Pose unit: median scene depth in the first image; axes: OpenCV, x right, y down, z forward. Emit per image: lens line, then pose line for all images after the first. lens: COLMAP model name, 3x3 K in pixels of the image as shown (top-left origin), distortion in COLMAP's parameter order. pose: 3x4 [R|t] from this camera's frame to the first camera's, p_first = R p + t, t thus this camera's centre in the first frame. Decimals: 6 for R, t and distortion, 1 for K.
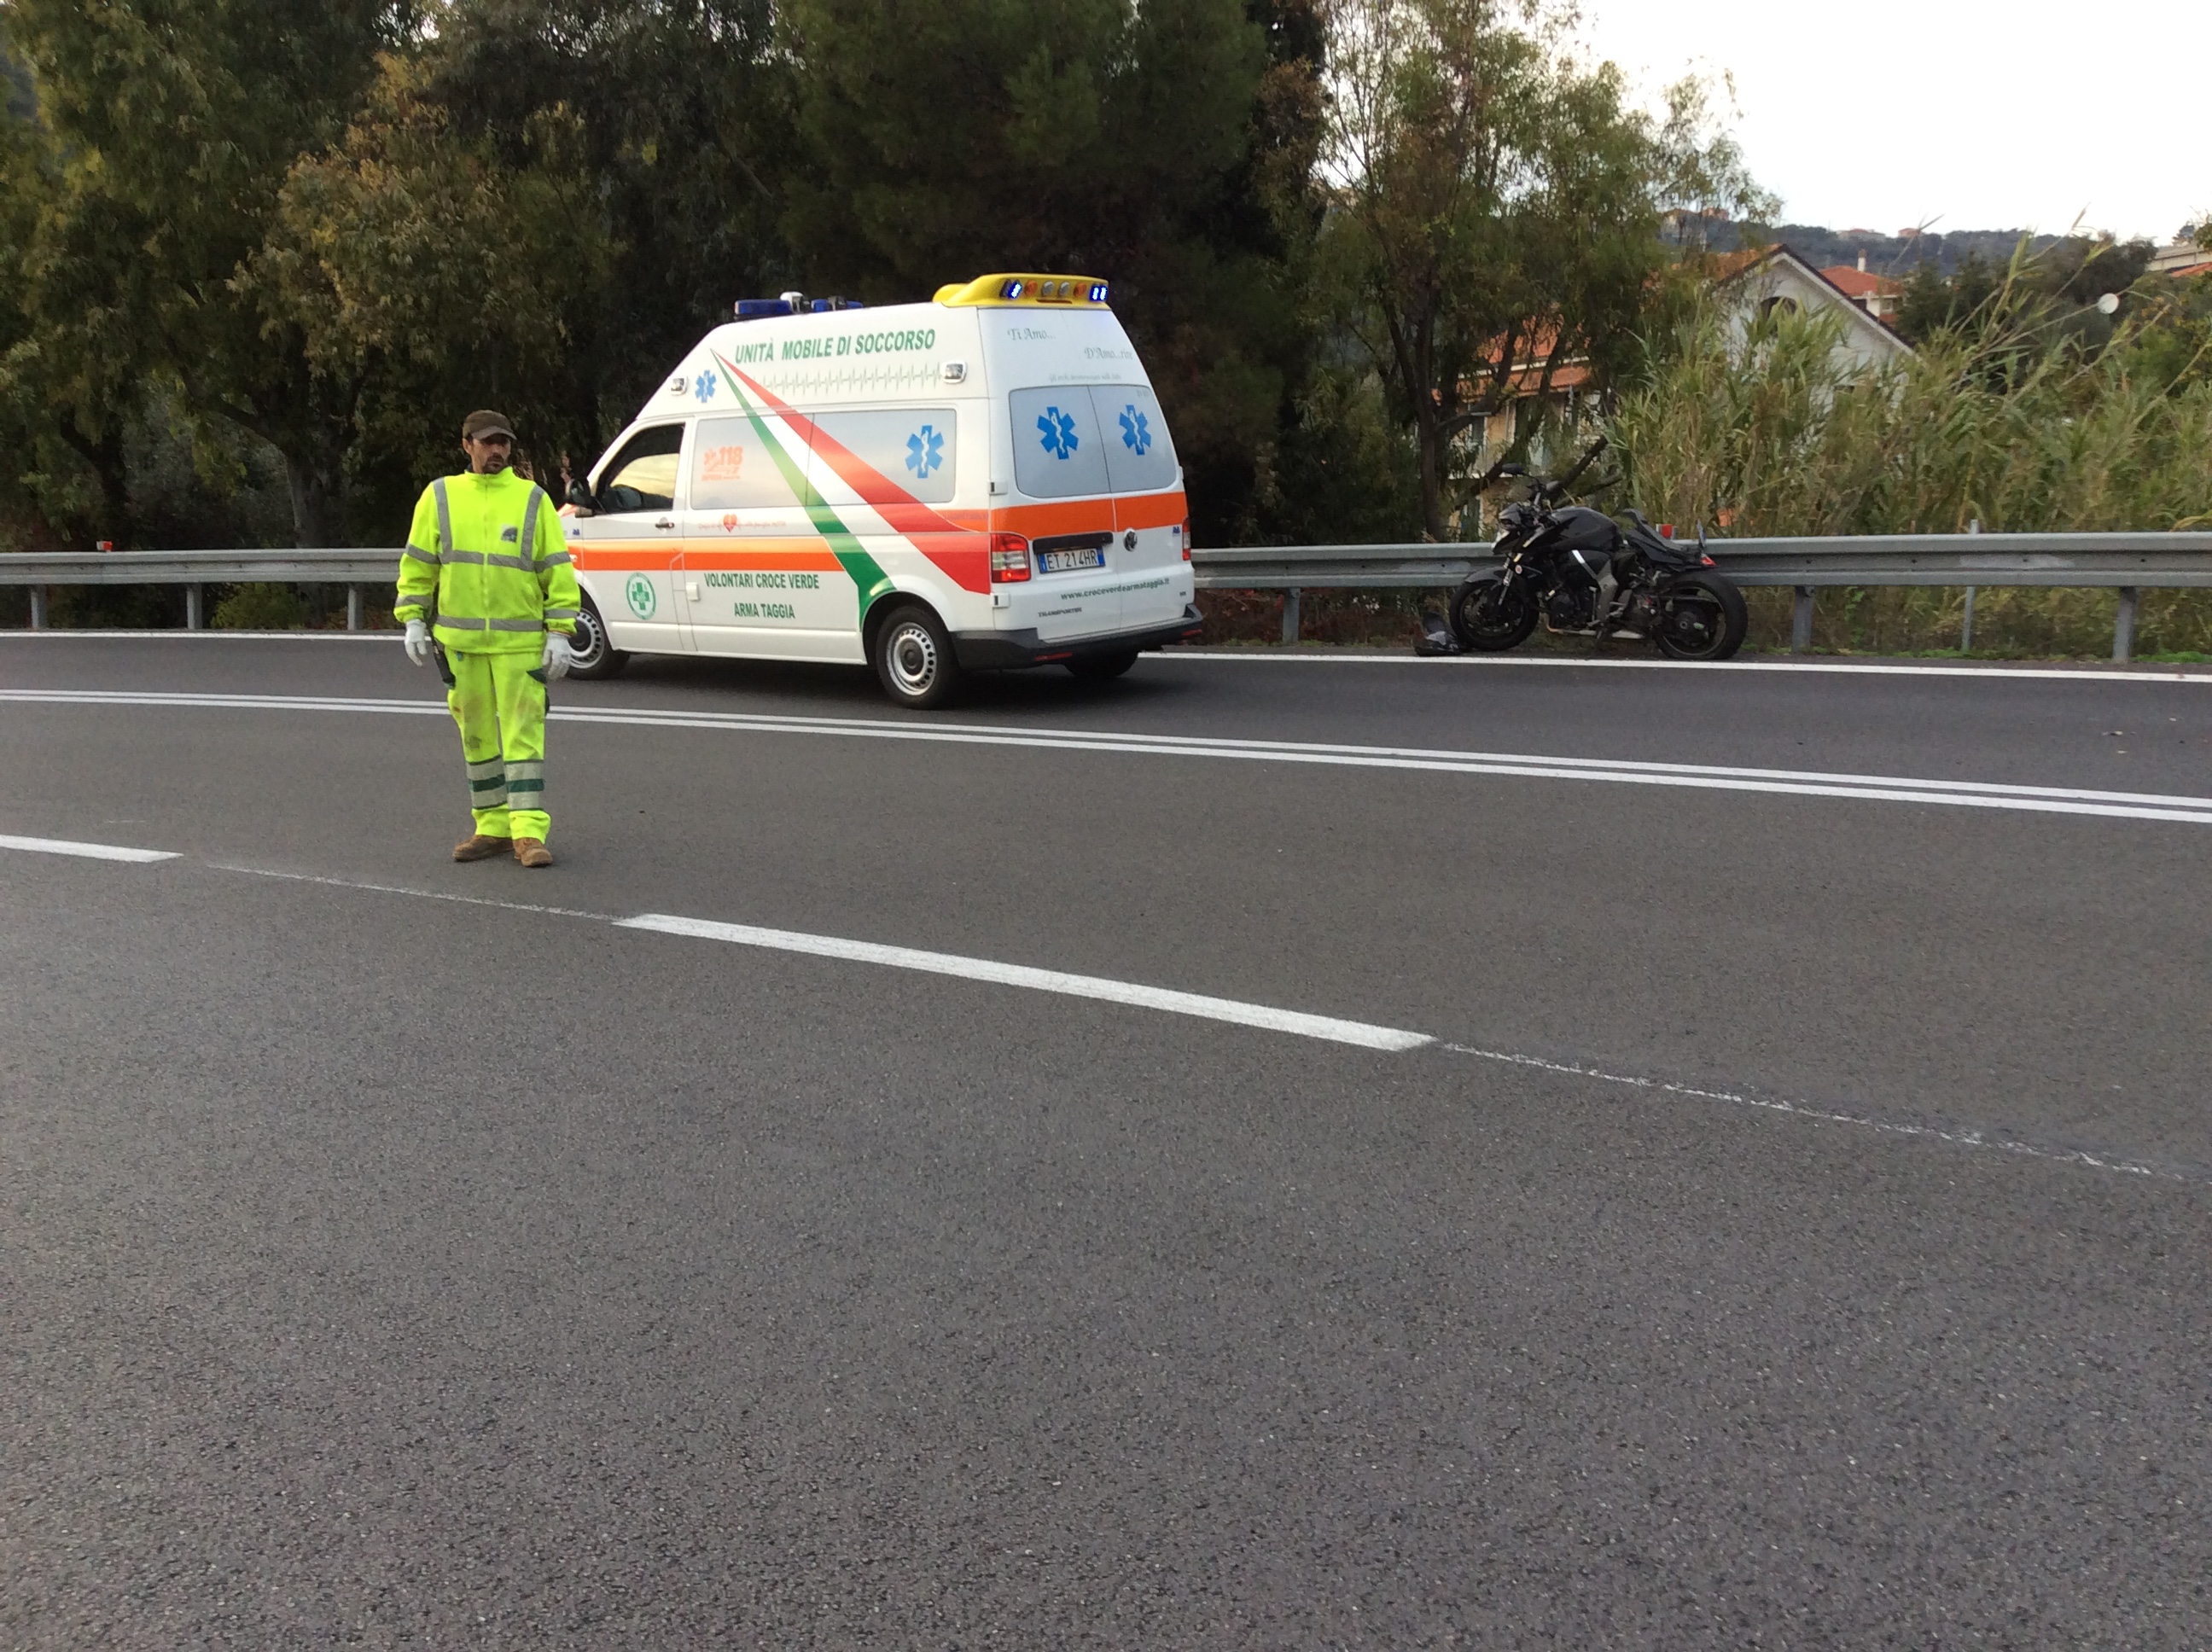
lens RADIAL K [[2012.8, 0, 1058.4], [0, 2012.8, 818.8], [0, 0, 1]] dist [0.073754, -0.133480]
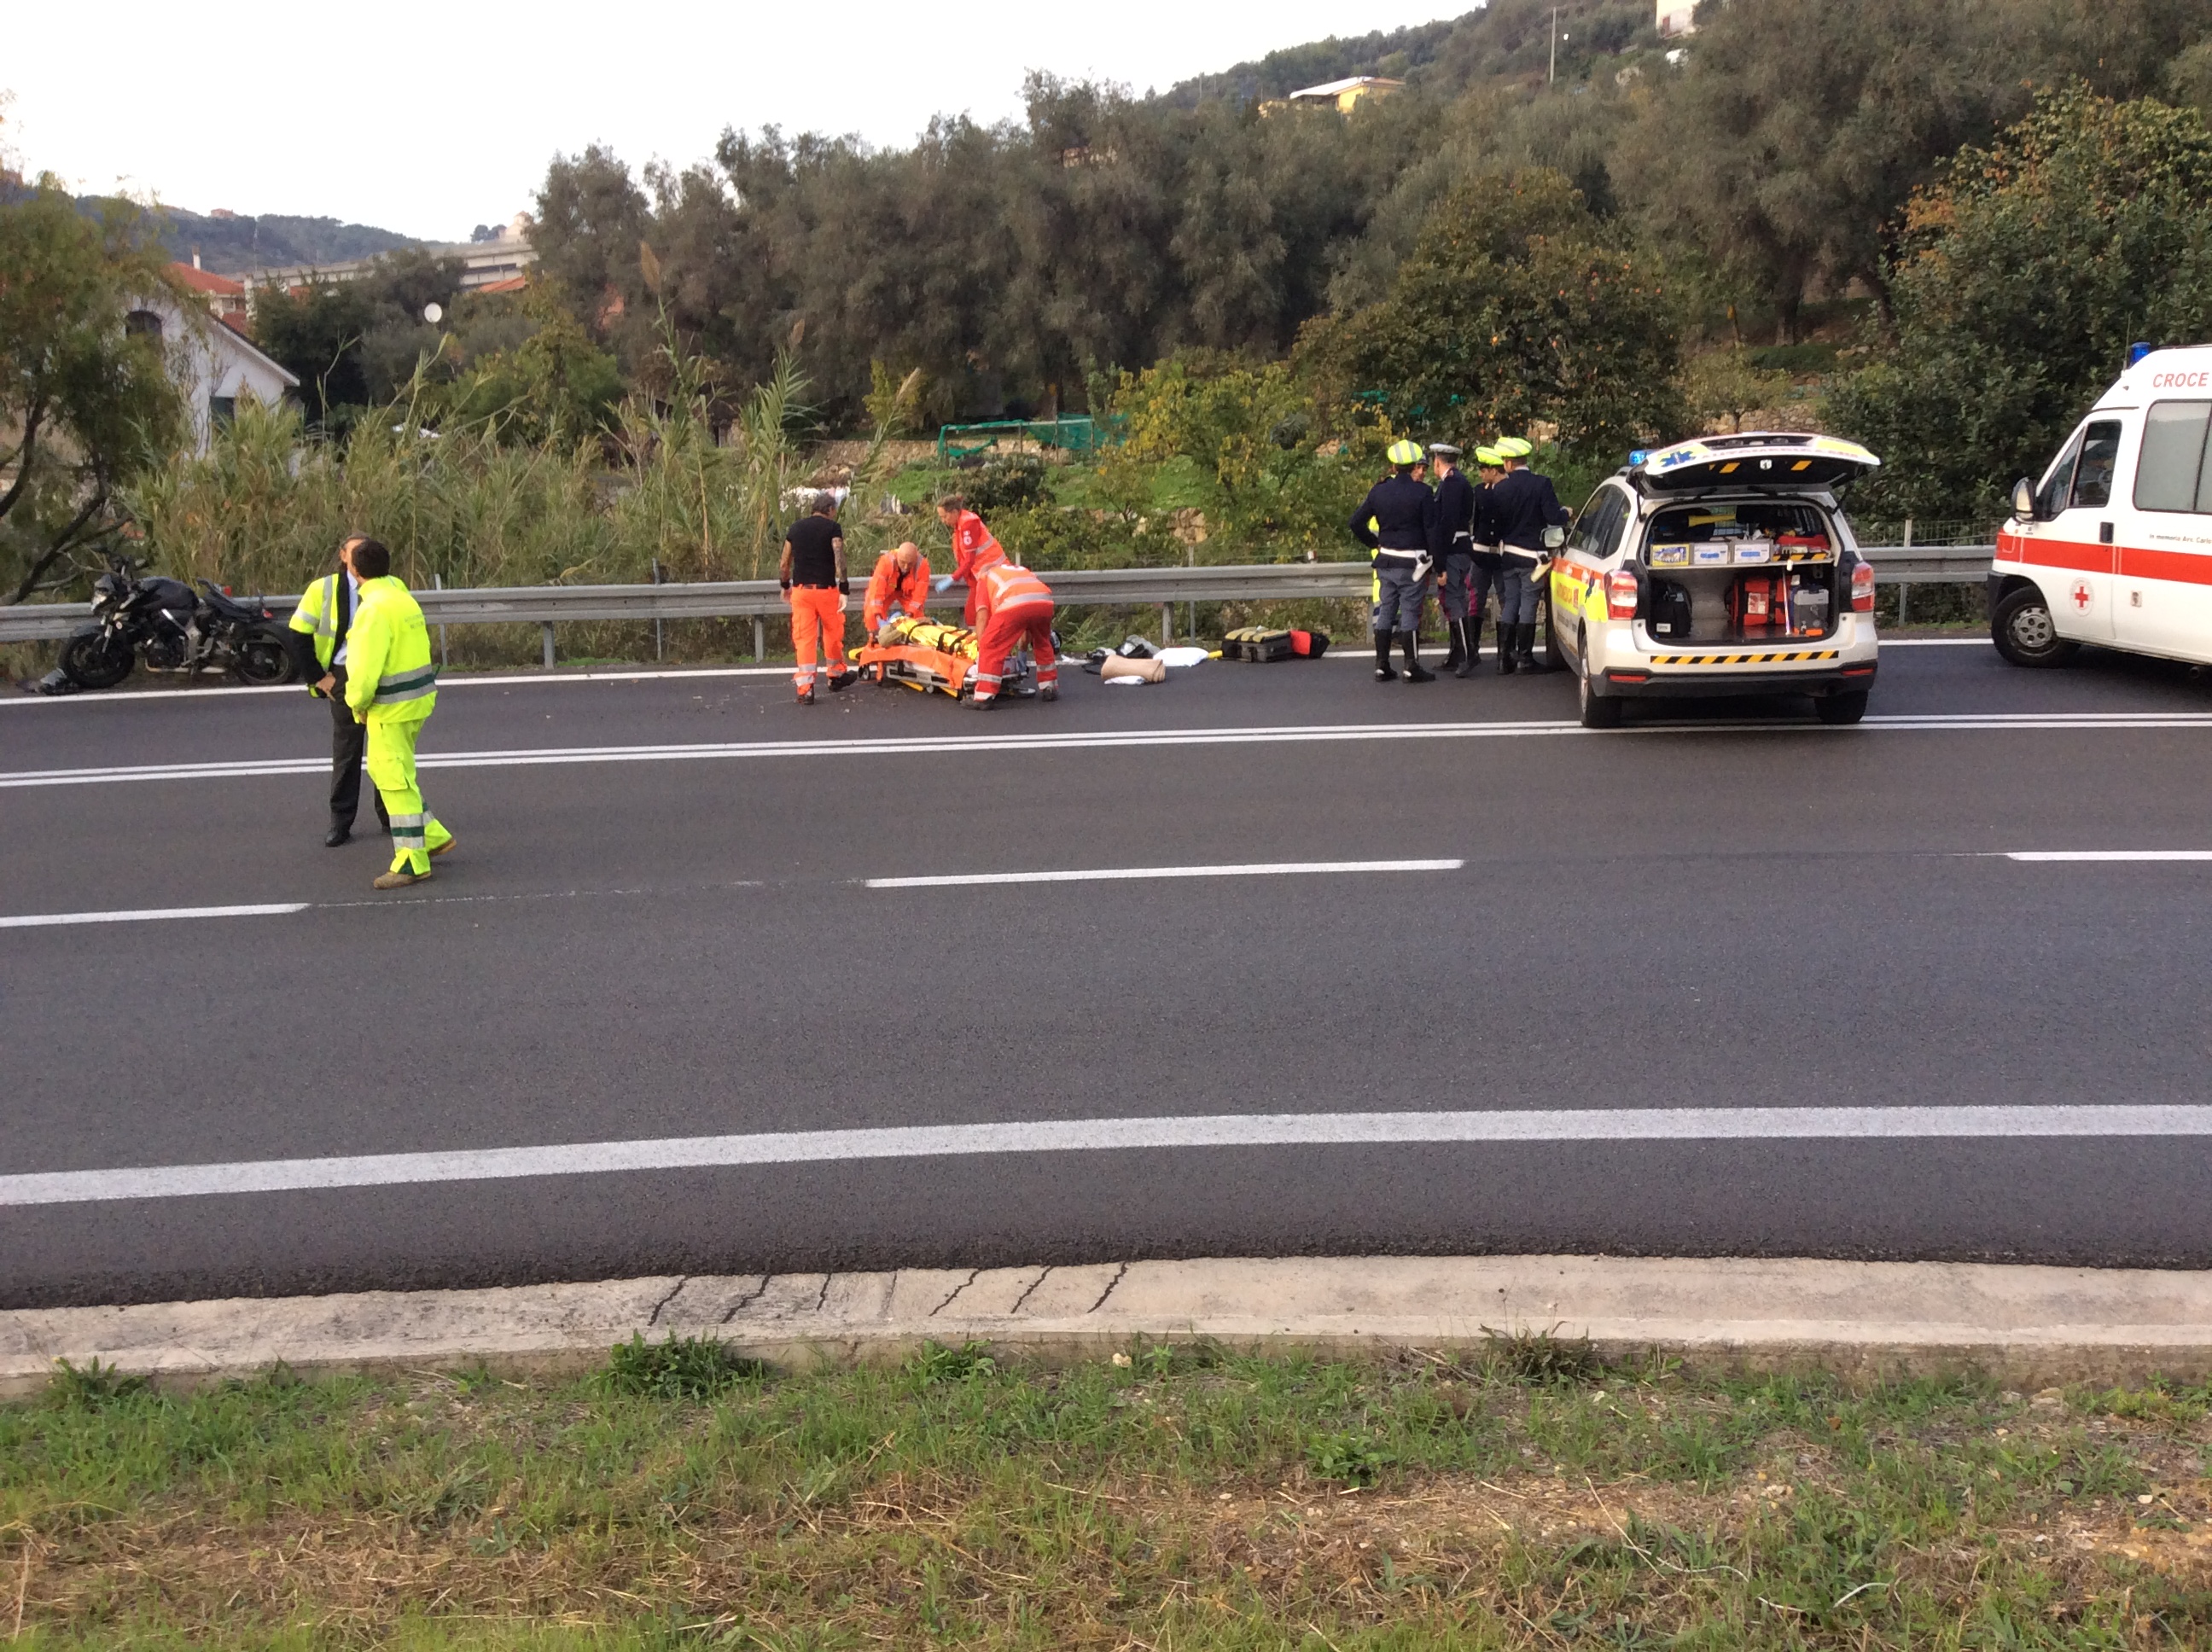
lens RADIAL K [[2013.6, 0, 1105.1], [0, 2013.6, 824.6], [0, 0, 1]] dist [0.188599, -0.414846]
pose [[0.712691, -0.125699, 0.690124, -0.262138], [0.118651, 0.991240, 0.058013, 0.003004], [-0.691370, 0.040539, 0.721362, -0.412316]]
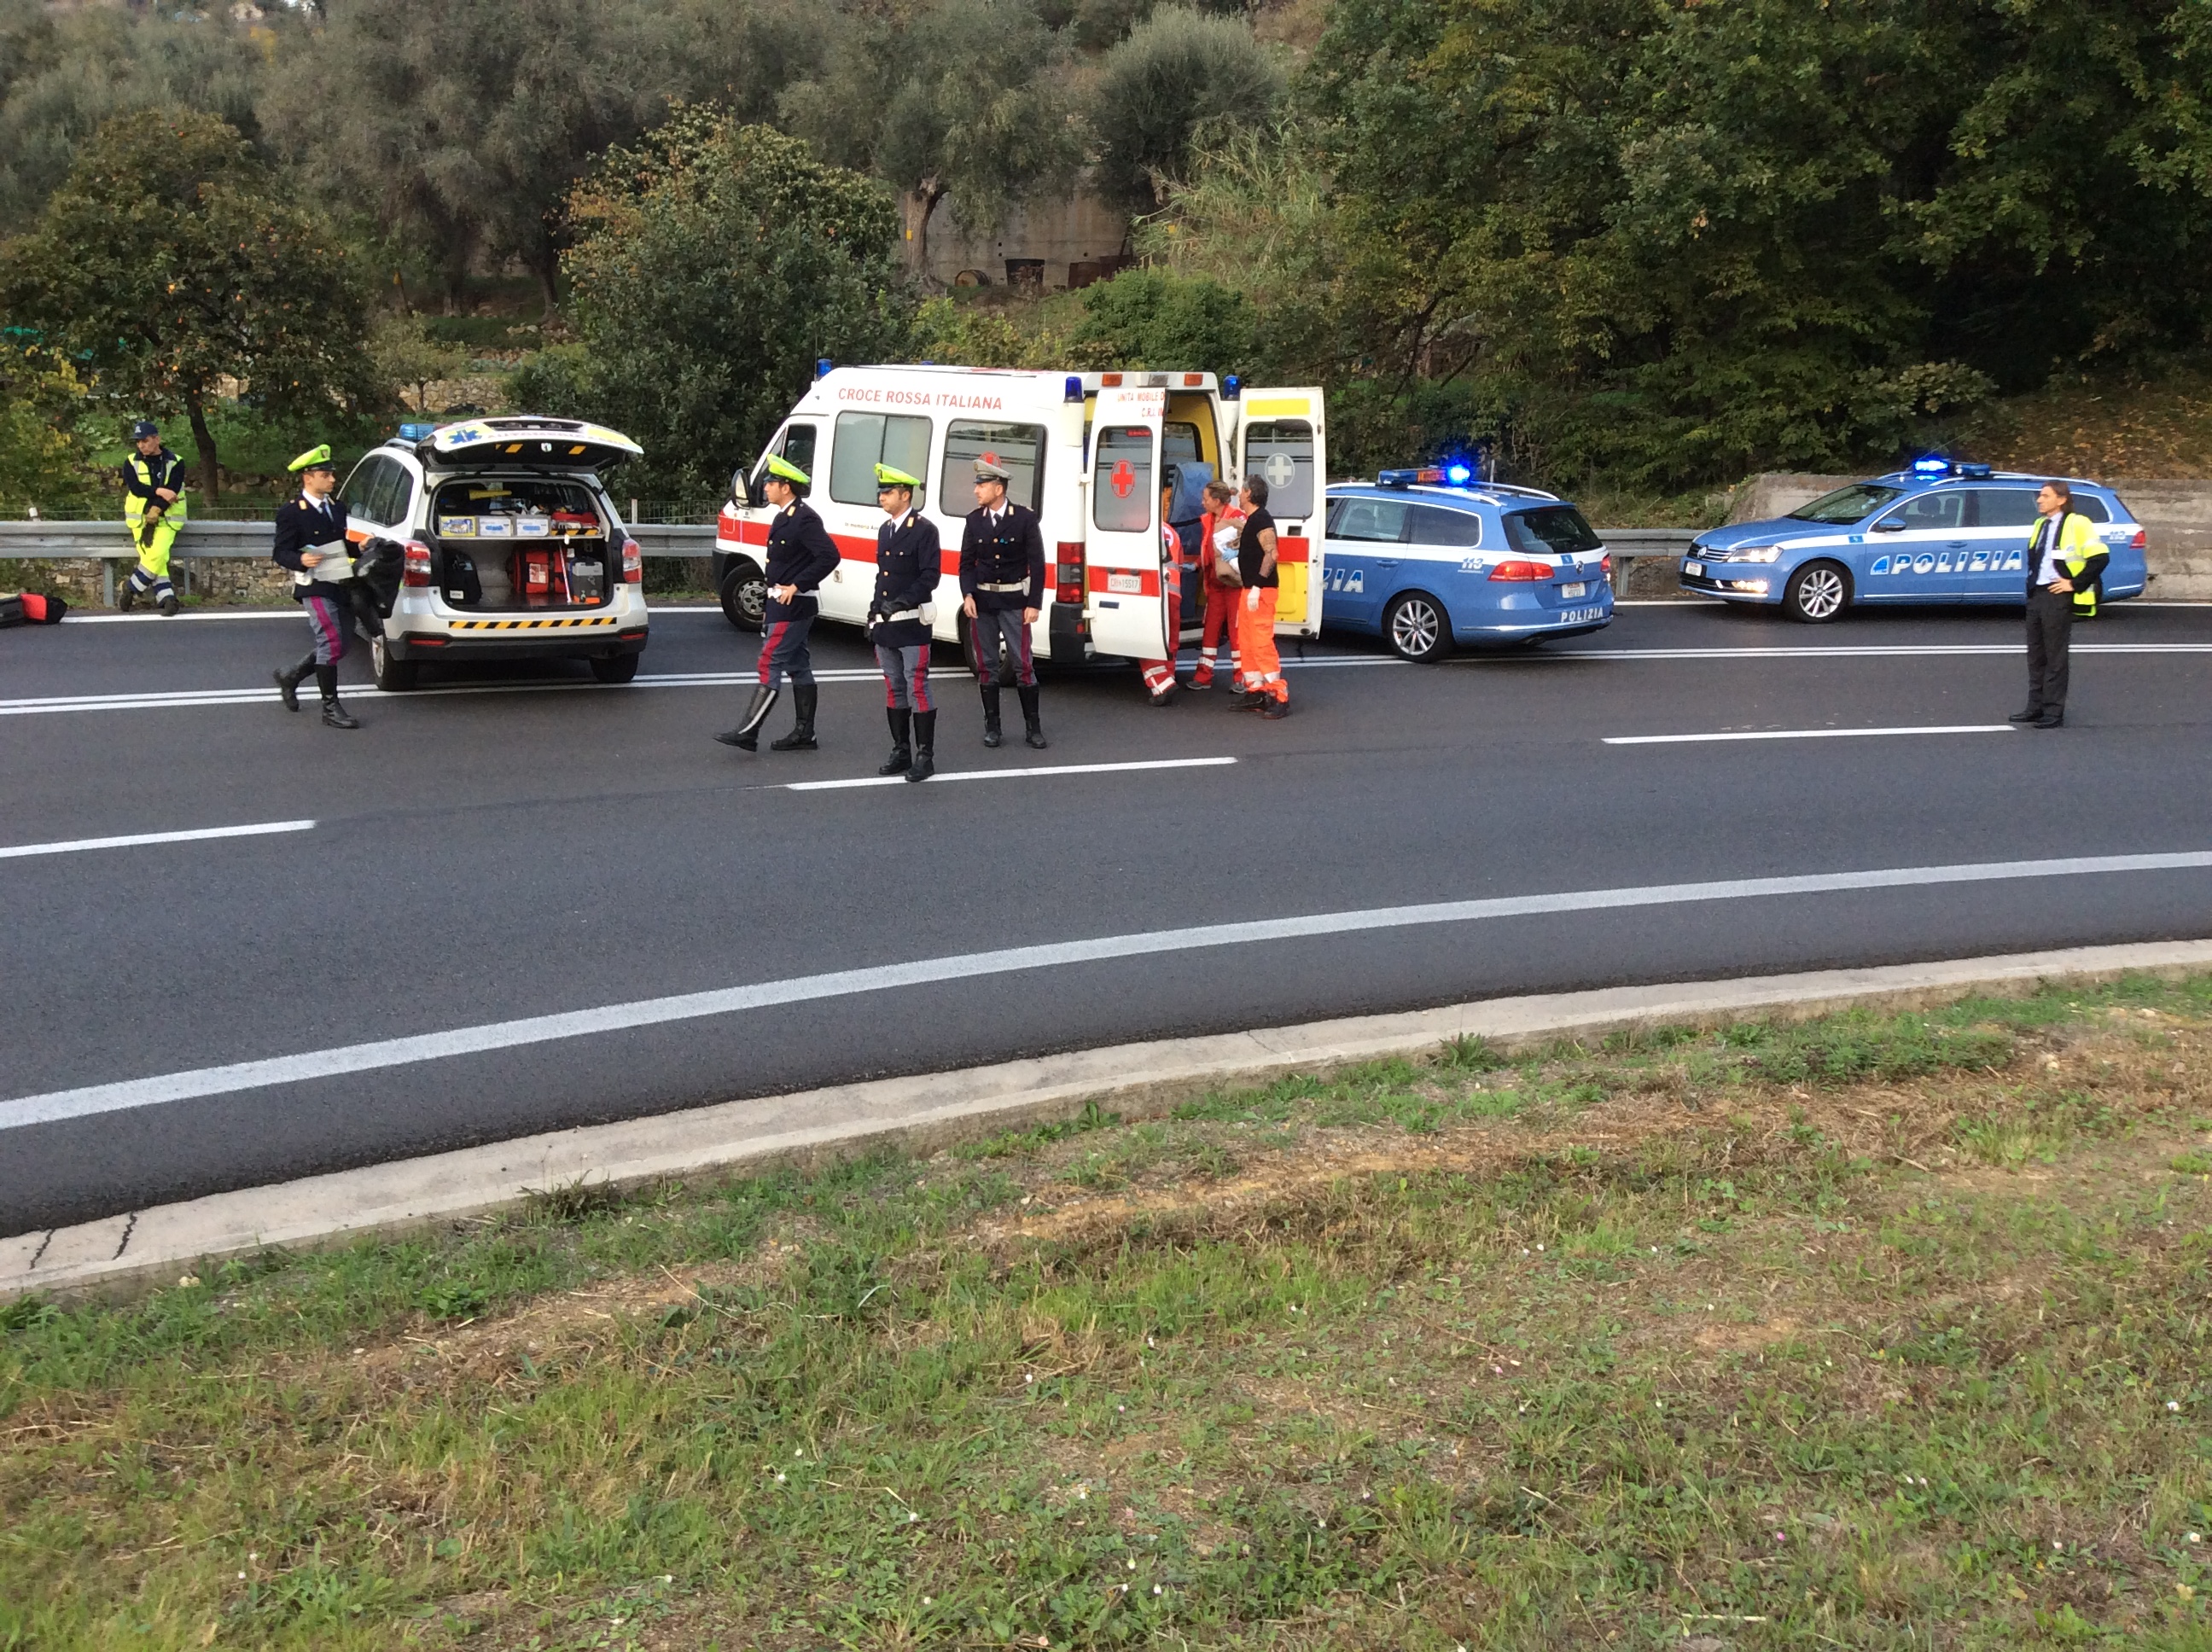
lens RADIAL K [[2005.1, 0, 1105.0], [0, 2005.1, 833.1], [0, 0, 1]] dist [0.178399, -0.366031]
pose [[0.162966, -0.173723, 0.971217, -0.369238], [0.116484, 0.980880, 0.155906, -0.006819], [-0.979731, 0.087724, 0.180086, -0.396867]]
